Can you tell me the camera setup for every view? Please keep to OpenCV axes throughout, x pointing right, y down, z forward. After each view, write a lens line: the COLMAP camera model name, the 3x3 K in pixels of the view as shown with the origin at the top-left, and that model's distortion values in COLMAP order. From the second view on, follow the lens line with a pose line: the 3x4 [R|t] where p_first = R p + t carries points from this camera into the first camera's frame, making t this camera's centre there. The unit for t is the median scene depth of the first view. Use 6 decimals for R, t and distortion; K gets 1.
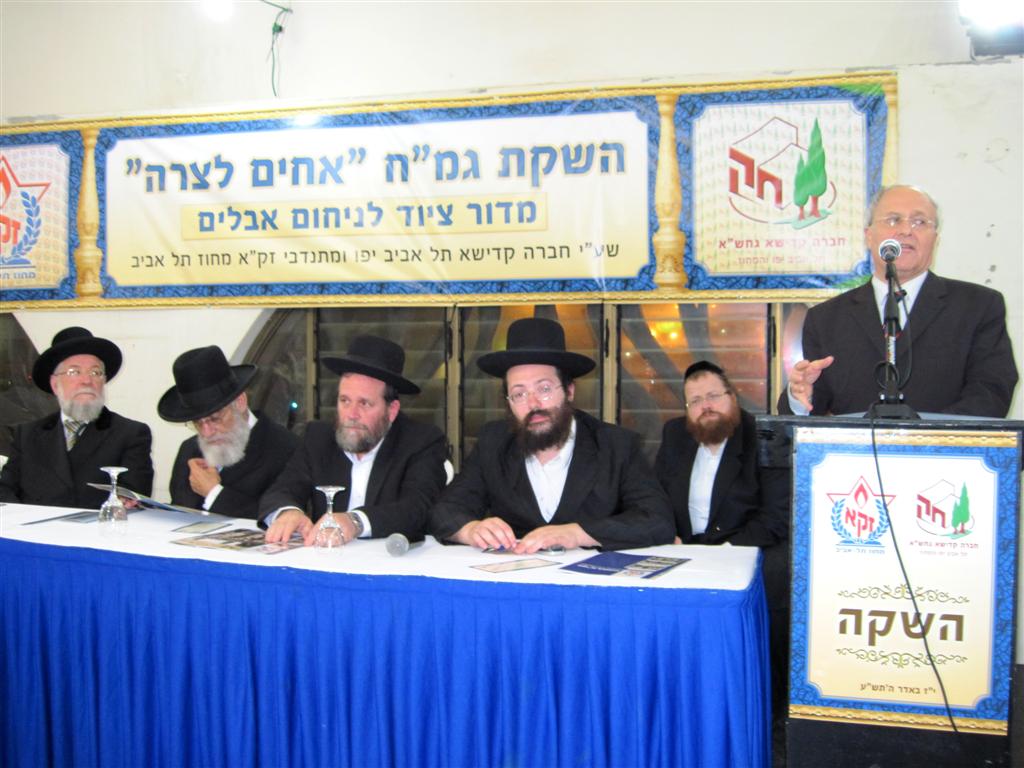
lens RADIAL K [[1051.5, 0, 516.8], [0, 1051.5, 385.9], [0, 0, 1]] dist [-0.120670, 0.042584]
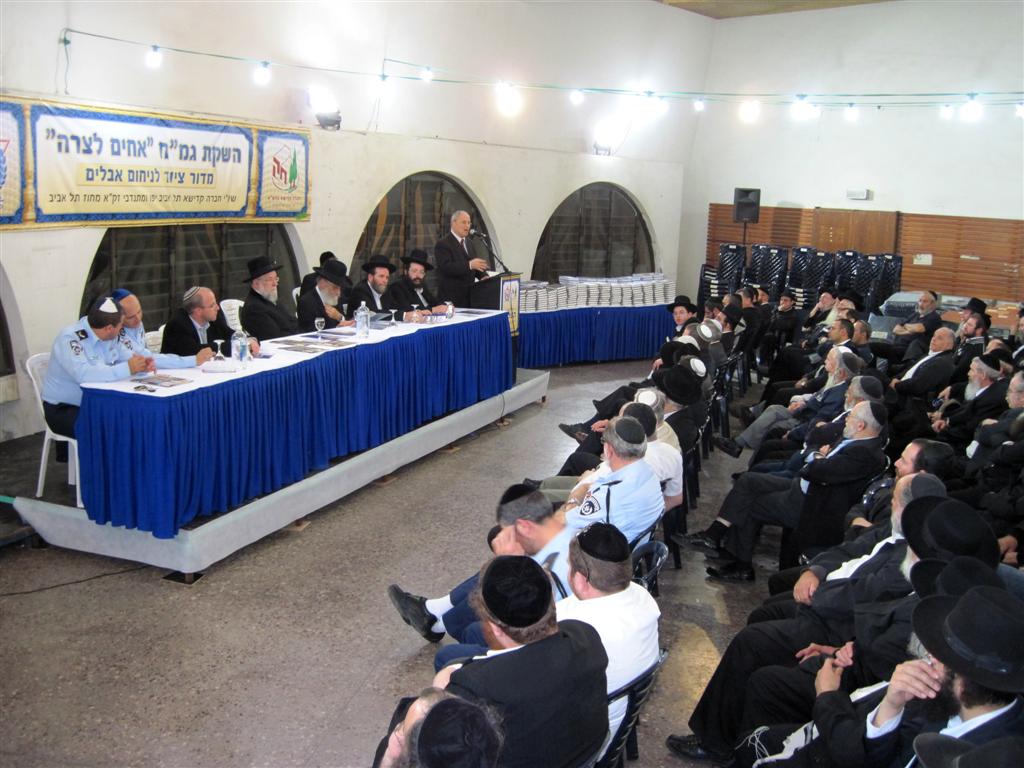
lens RADIAL K [[1051.4, 0, 506.7], [0, 1051.4, 390.8], [0, 0, 1]] dist [-0.126935, 0.056980]
pose [[0.145372, -0.180889, 0.972701, -1.927819], [-0.019503, 0.982429, 0.185612, -0.145133], [-0.989185, -0.045953, 0.139290, 0.130556]]
